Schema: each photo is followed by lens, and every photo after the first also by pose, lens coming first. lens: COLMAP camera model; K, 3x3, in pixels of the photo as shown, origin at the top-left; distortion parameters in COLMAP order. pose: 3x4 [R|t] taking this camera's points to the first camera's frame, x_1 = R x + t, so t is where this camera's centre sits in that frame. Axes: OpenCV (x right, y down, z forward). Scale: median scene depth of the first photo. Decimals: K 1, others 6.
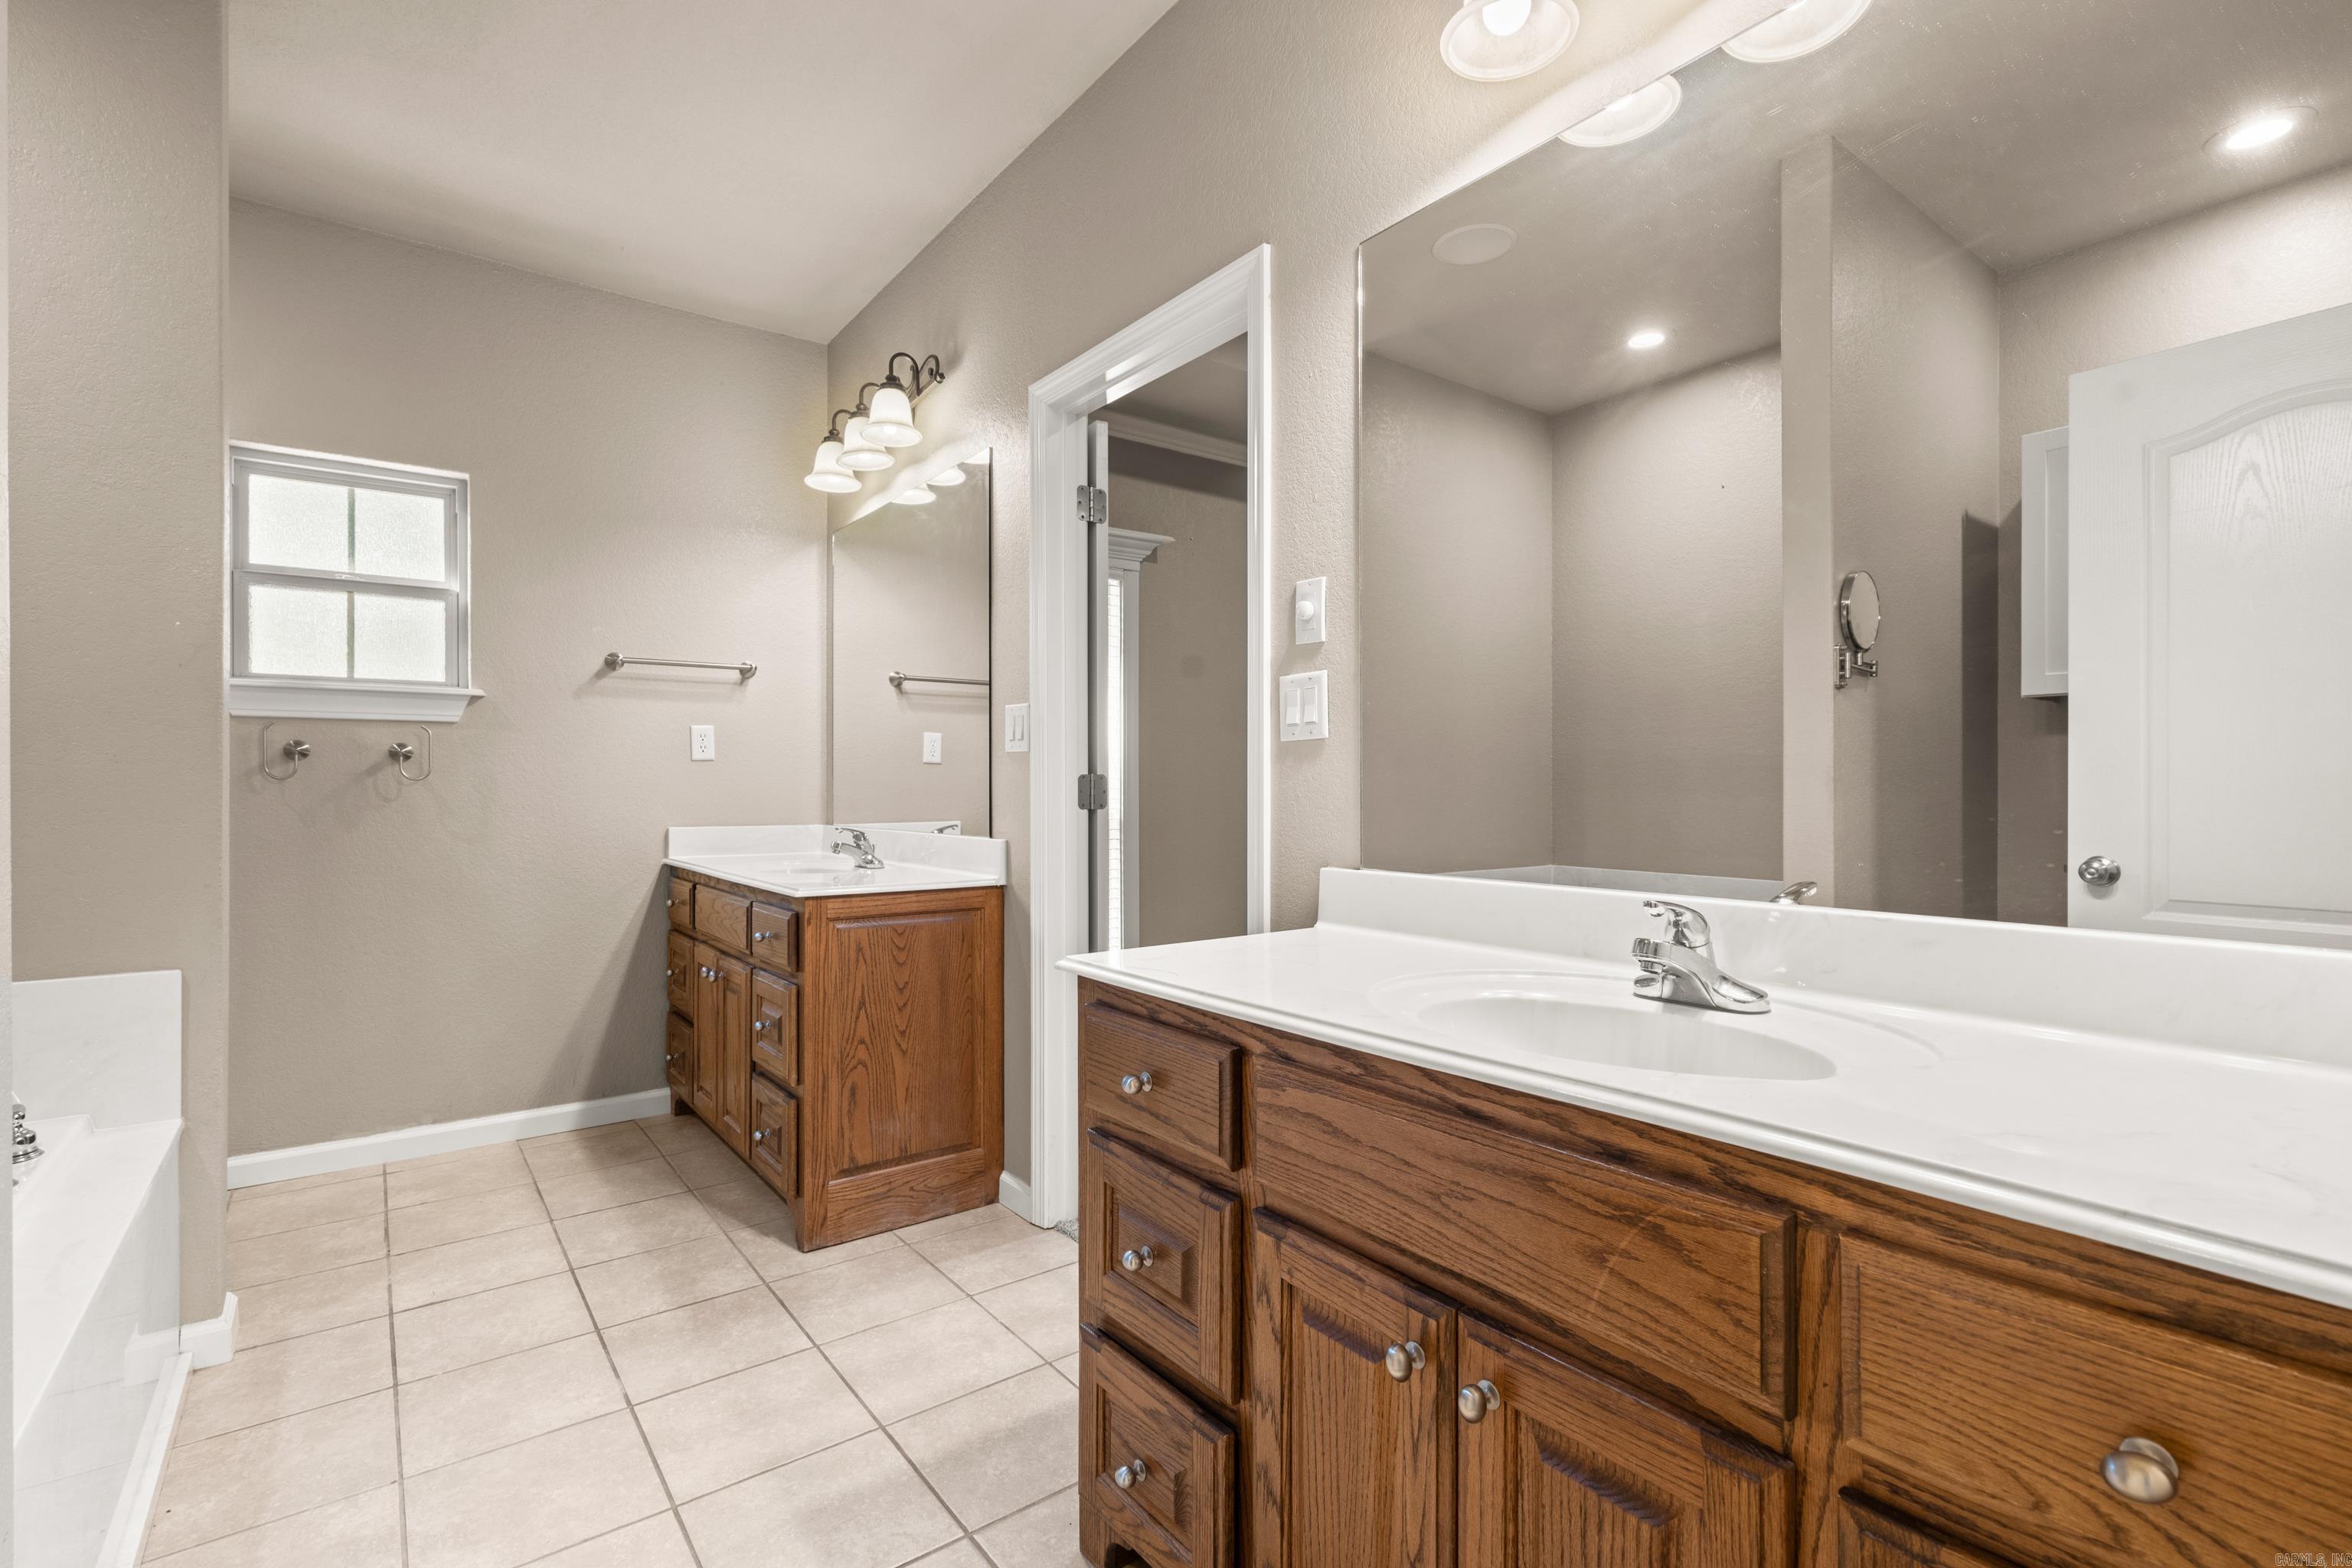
lens RADIAL K [[1075.2, 0, 1163.9], [0, 1075.2, 779.4], [0, 0, 1]] dist [-0.001822, 0.000038]
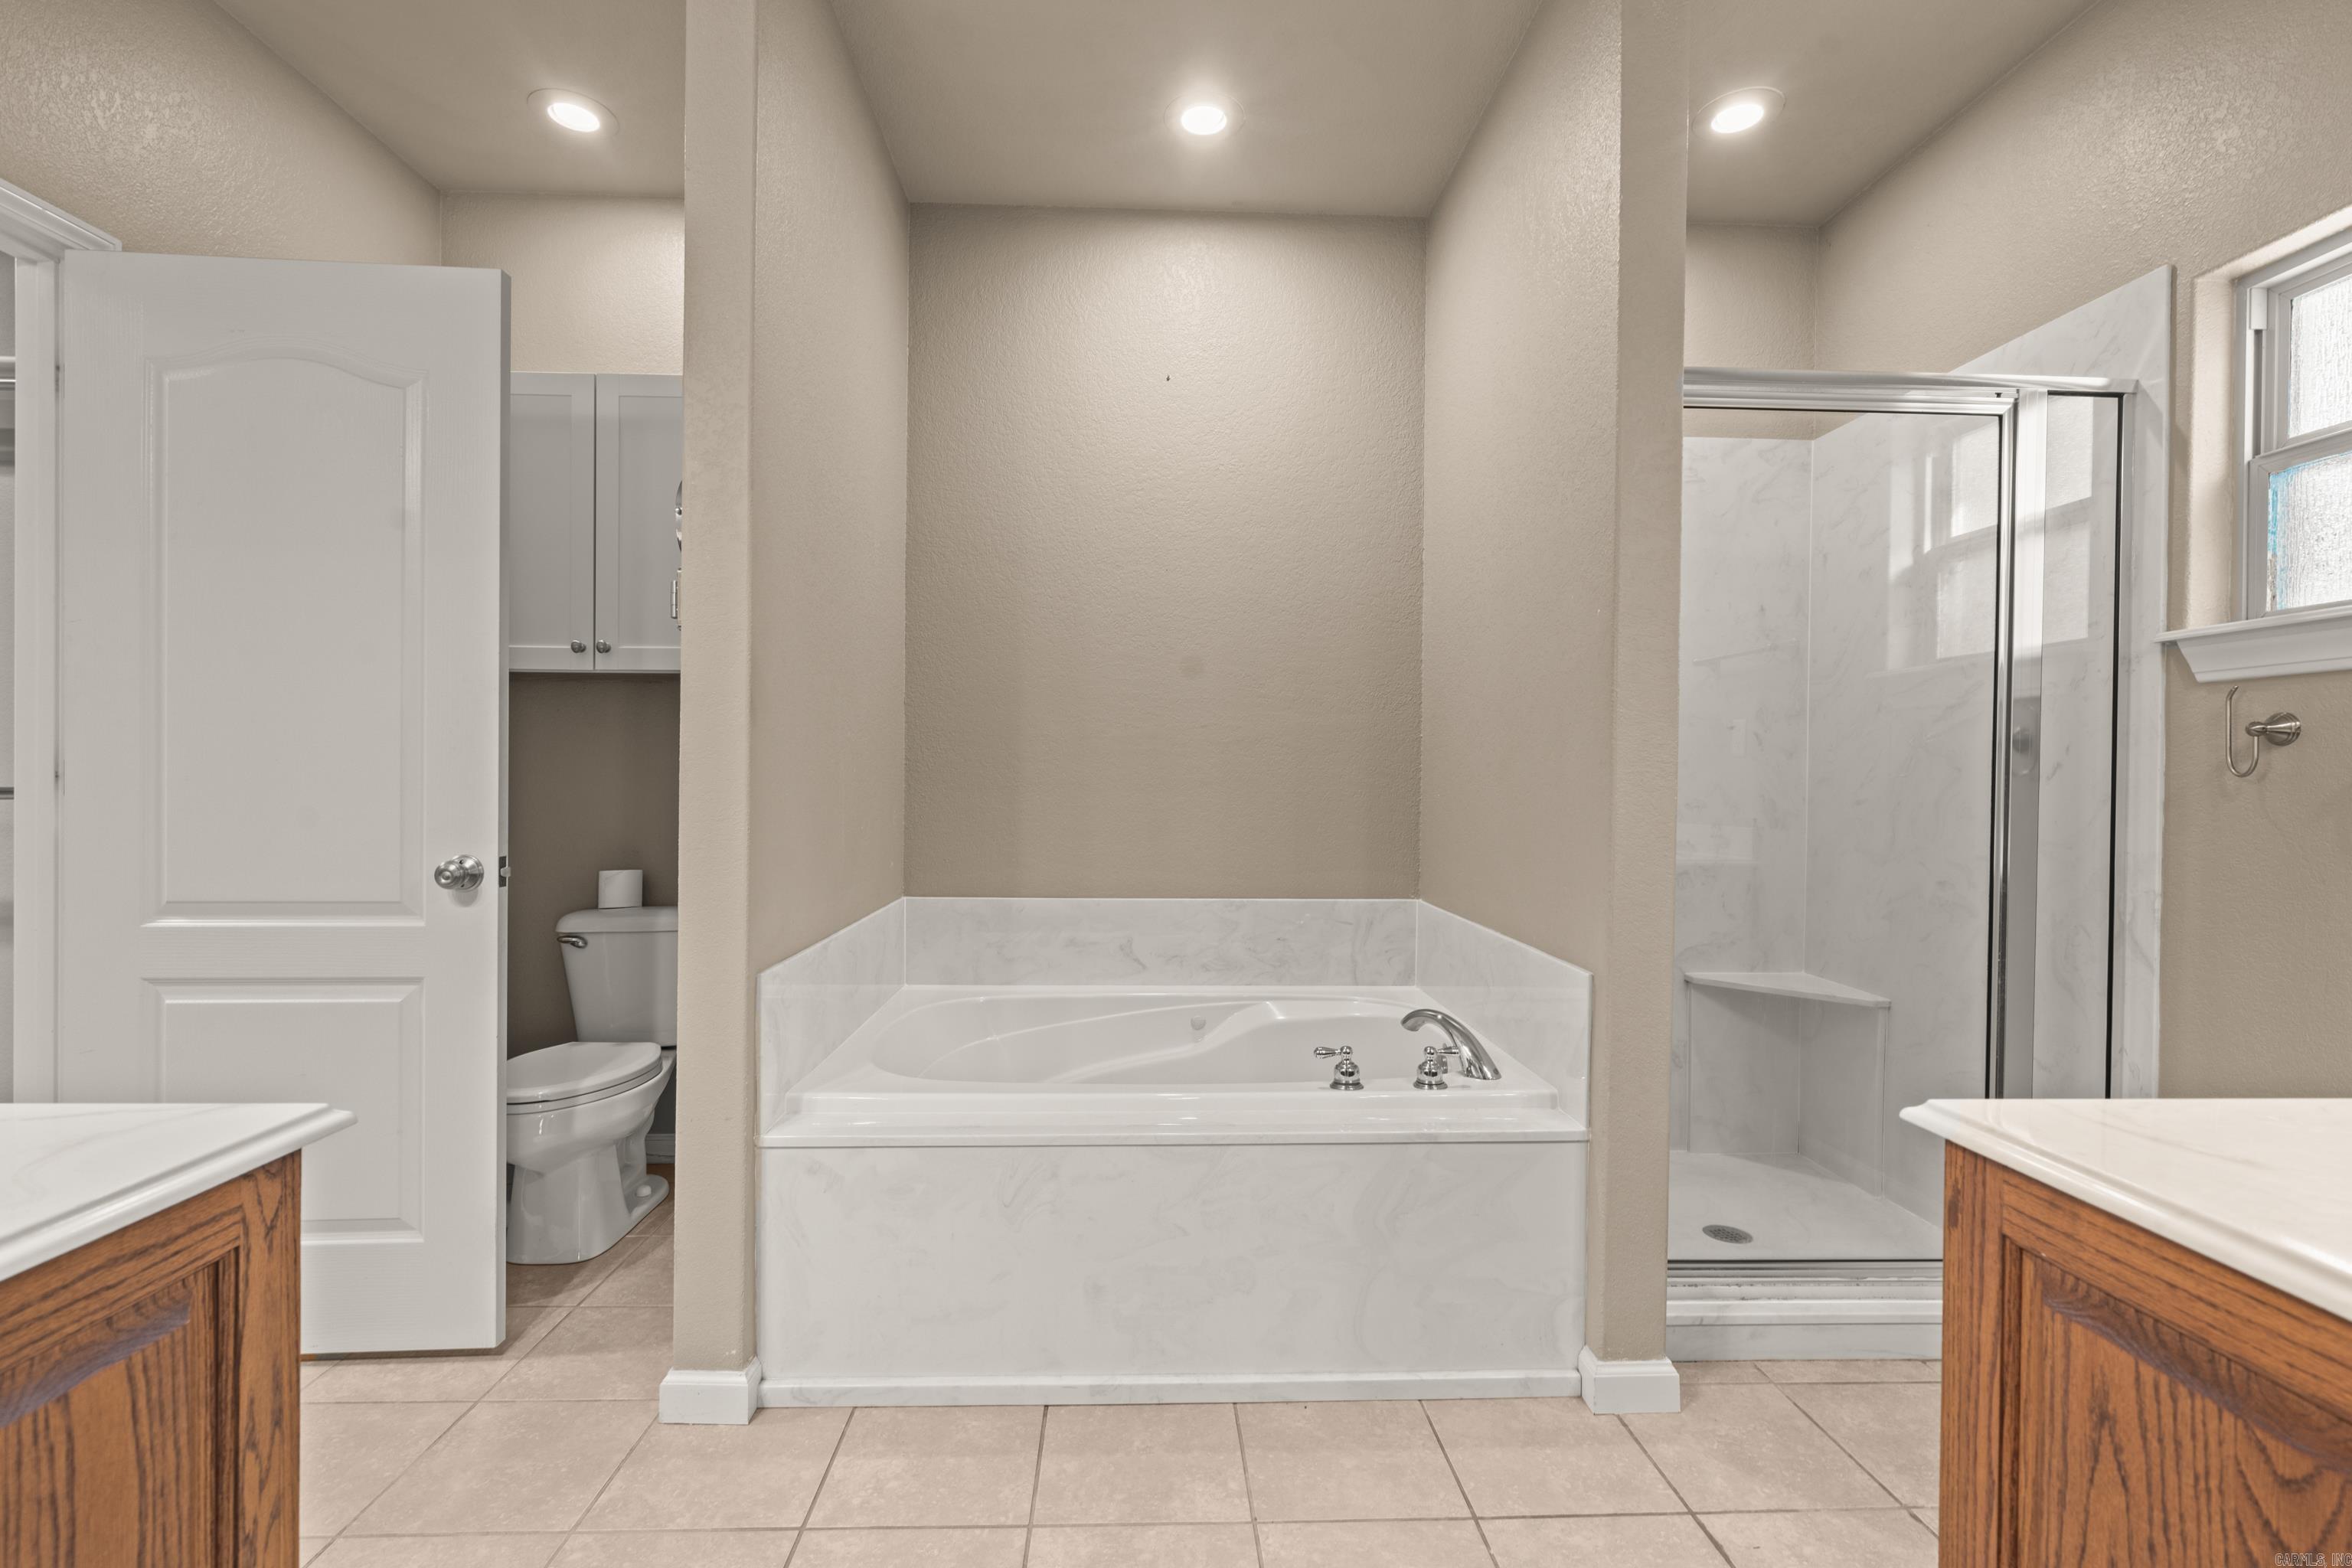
lens RADIAL K [[1075.2, 0, 1163.9], [0, 1075.2, 779.4], [0, 0, 1]] dist [-0.001822, 0.000038]
pose [[-0.574506, 0.000224, -0.818501, 0.062527], [-0.008576, 0.999943, 0.006293, 0.003146], [0.818456, 0.010635, -0.574471, 0.958266]]
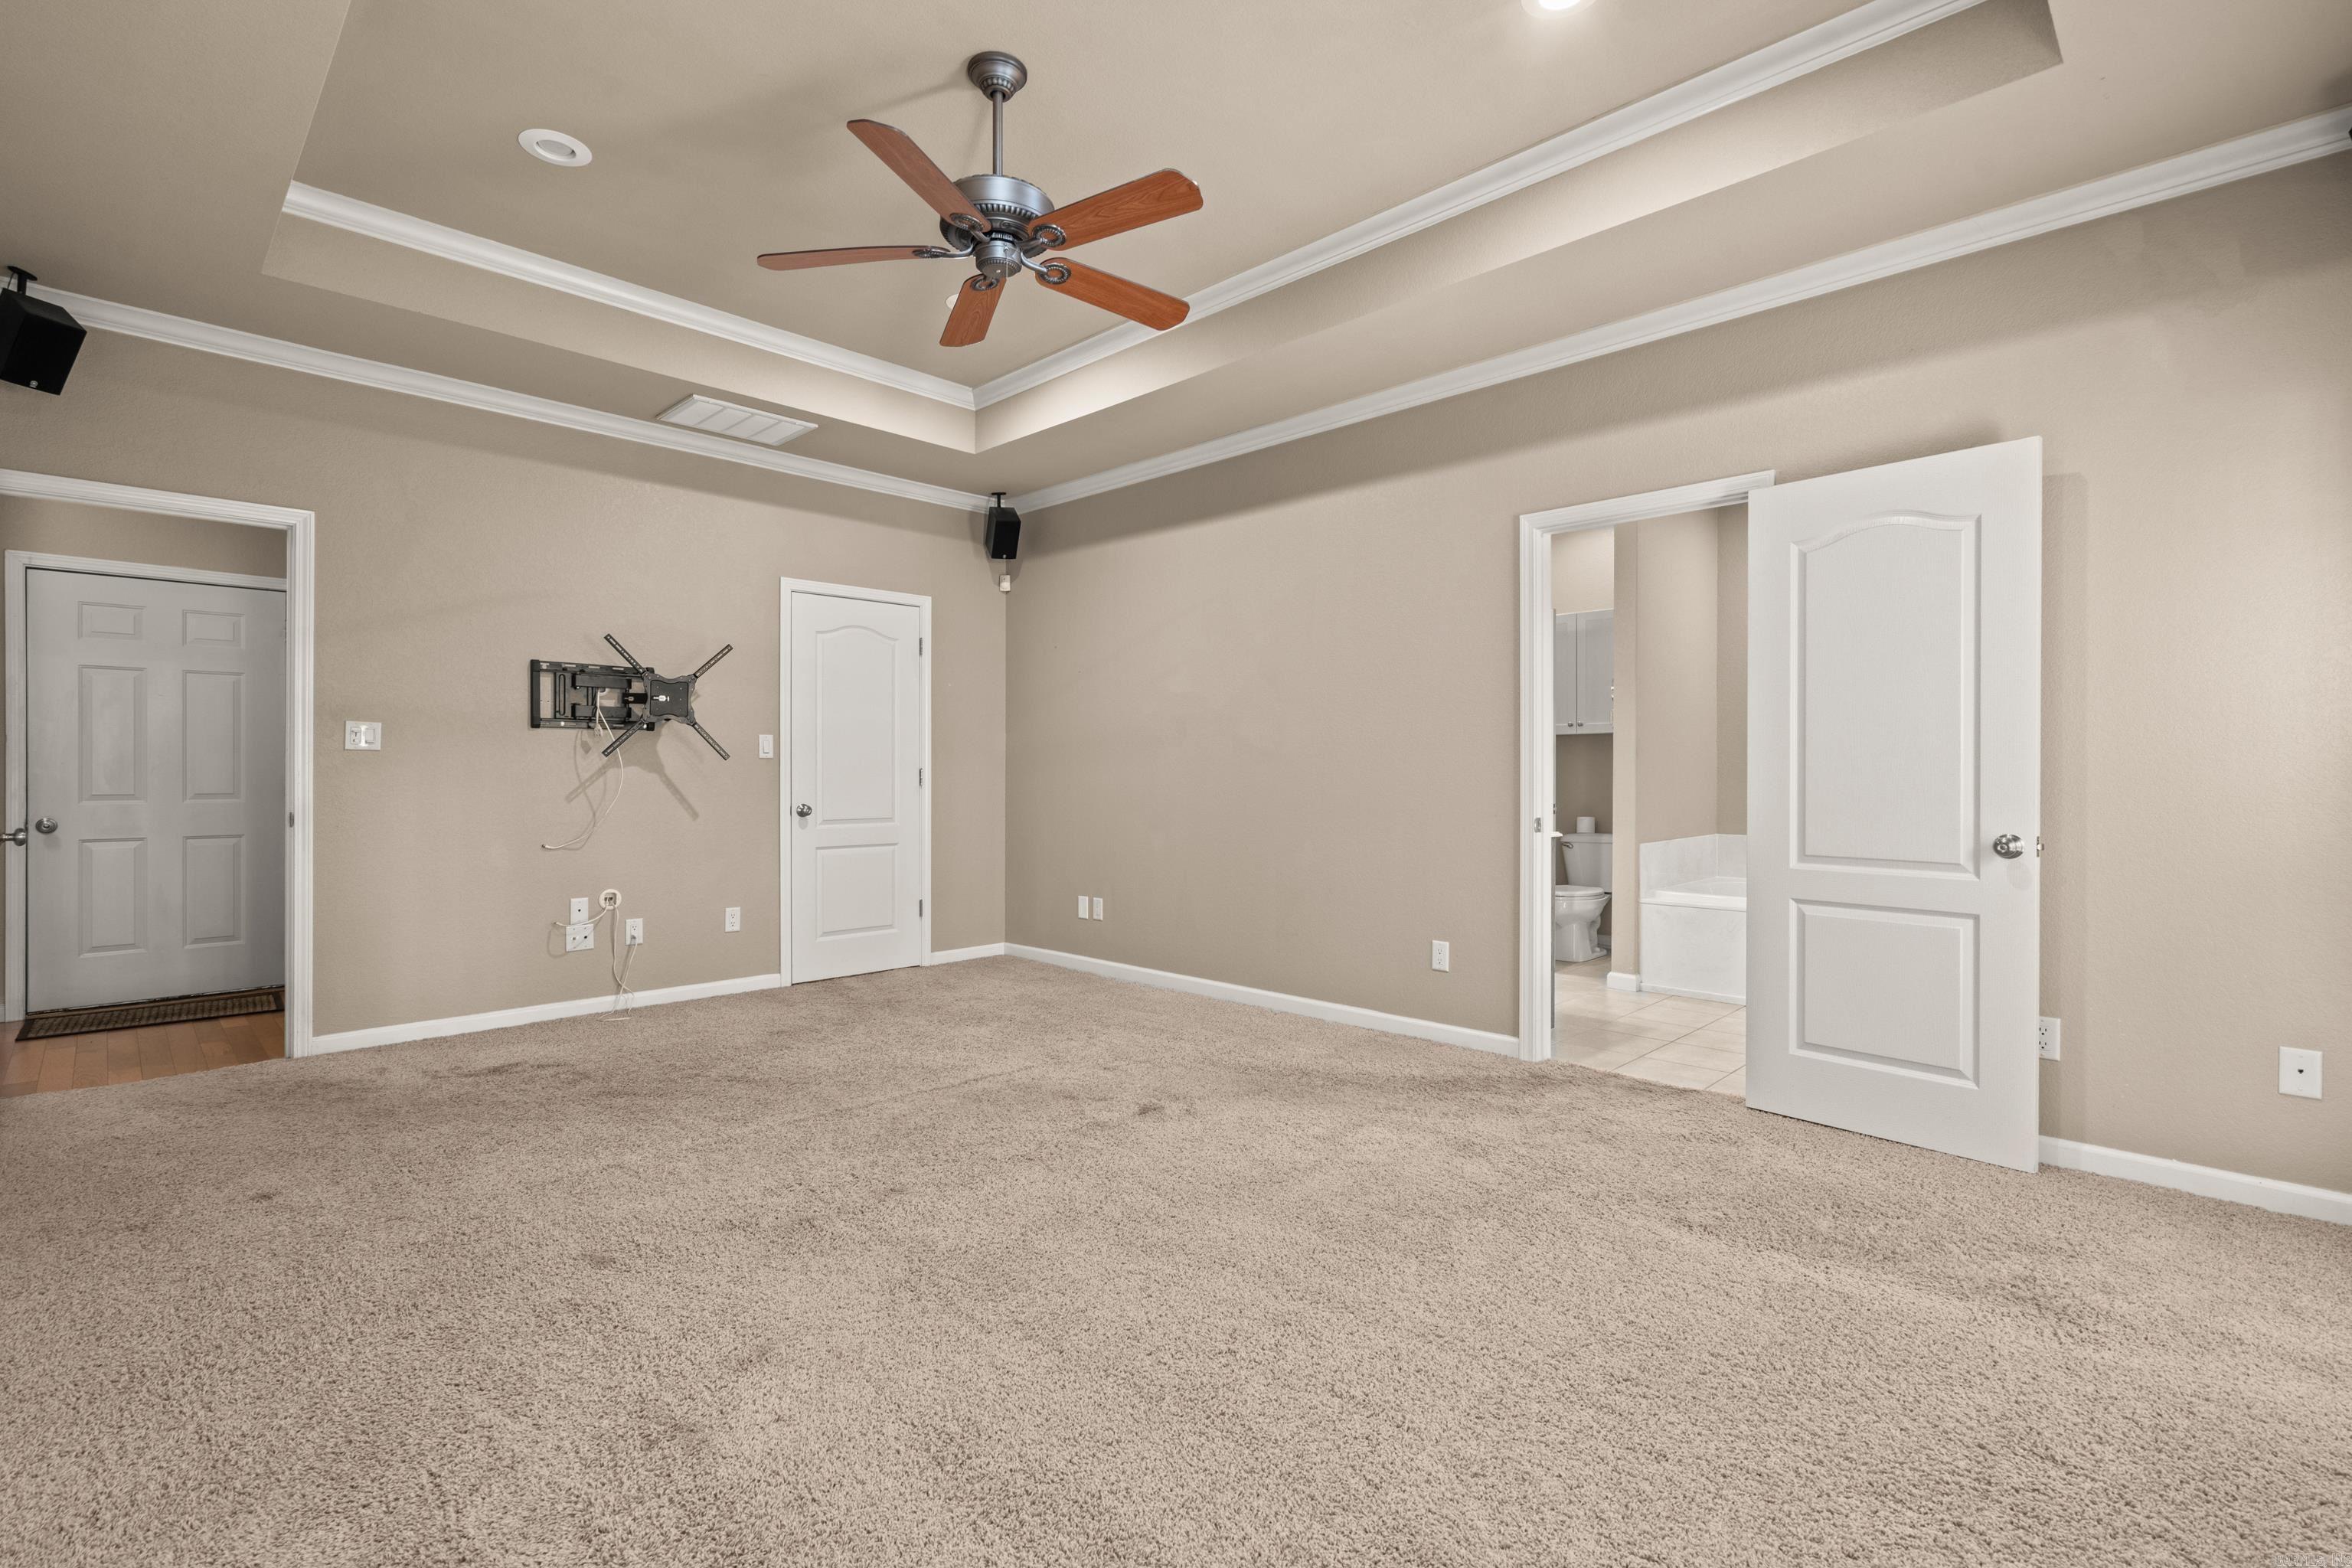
lens RADIAL K [[1075.2, 0, 1163.9], [0, 1075.2, 779.4], [0, 0, 1]] dist [-0.001822, 0.000038]
pose [[-0.989552, -0.000585, -0.144179, 0.809530], [-0.001410, 0.999983, 0.005620, 0.002567], [0.144173, 0.005764, -0.989536, 2.196400]]
